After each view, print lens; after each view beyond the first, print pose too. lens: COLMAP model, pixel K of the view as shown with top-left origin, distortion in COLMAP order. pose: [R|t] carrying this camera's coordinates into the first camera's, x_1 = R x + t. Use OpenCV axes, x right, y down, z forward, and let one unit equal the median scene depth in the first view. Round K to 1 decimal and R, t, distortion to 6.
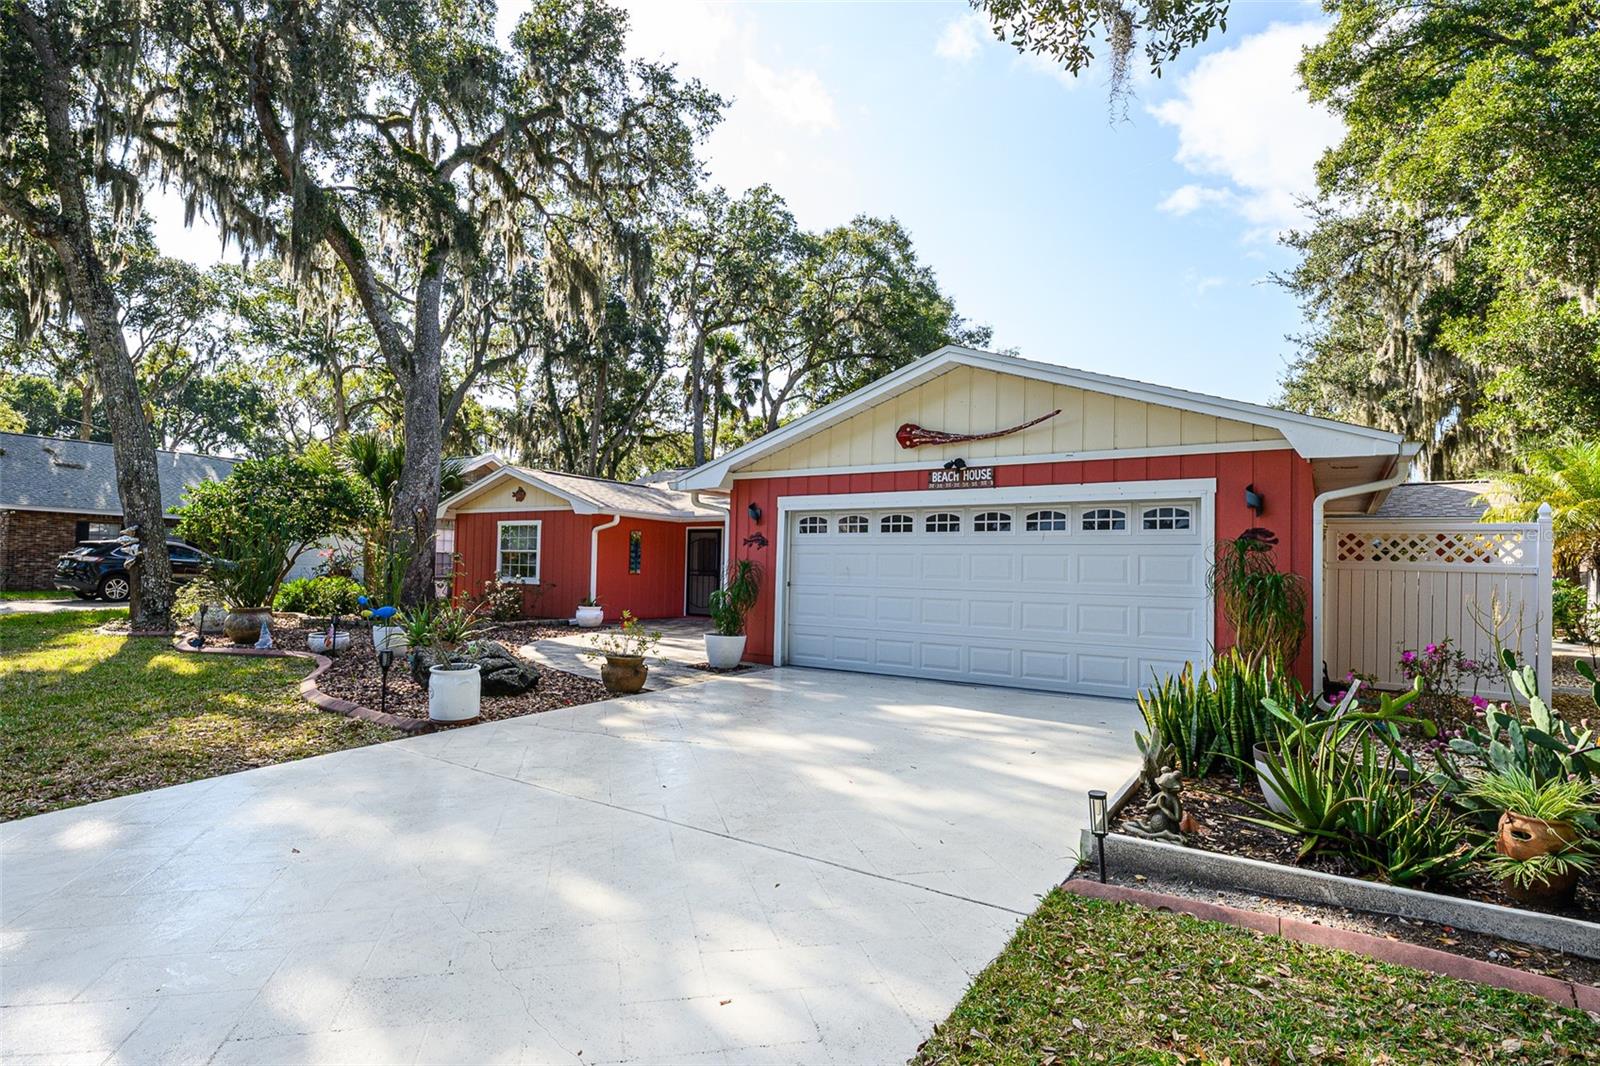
lens RADIAL K [[648.9, 0, 831.2], [0, 648.9, 548.2], [0, 0, 1]] dist [0.000590, -0.000271]
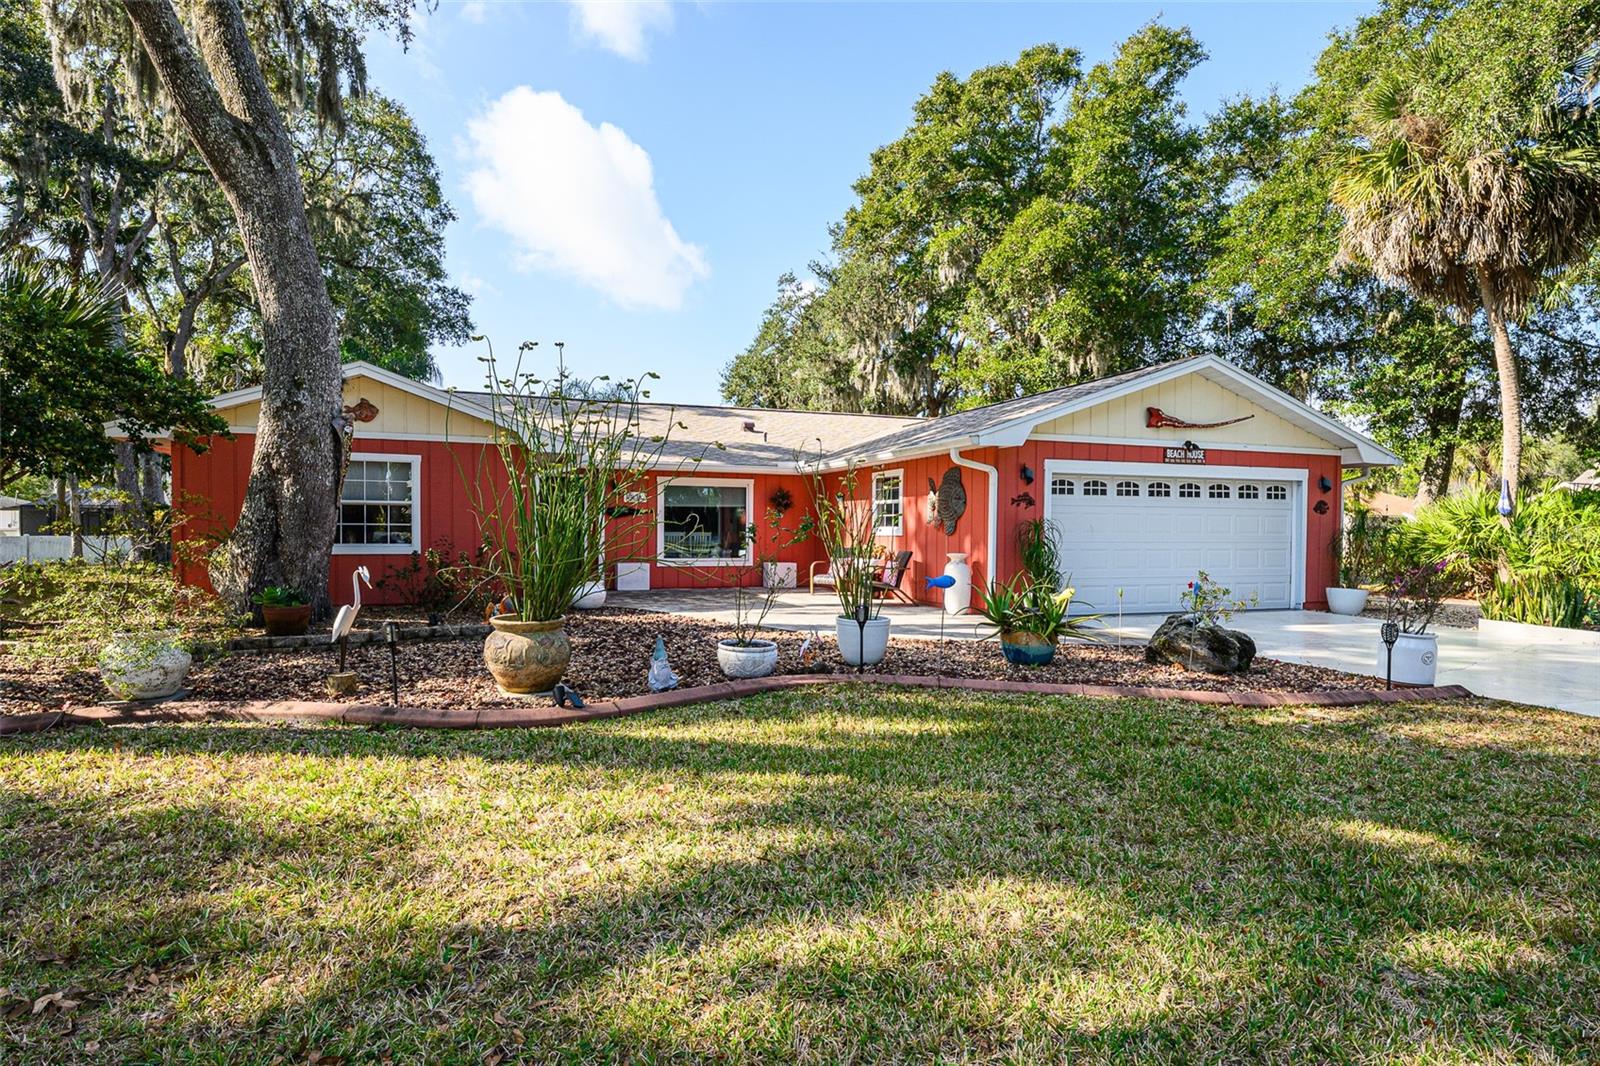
lens RADIAL K [[648.9, 0, 831.2], [0, 648.9, 548.2], [0, 0, 1]] dist [0.000590, -0.000271]
pose [[0.750454, -0.030326, 0.660227, -1.172386], [-0.015858, 0.997833, 0.063859, 0.004345], [-0.660733, -0.058393, 0.748347, 0.477834]]
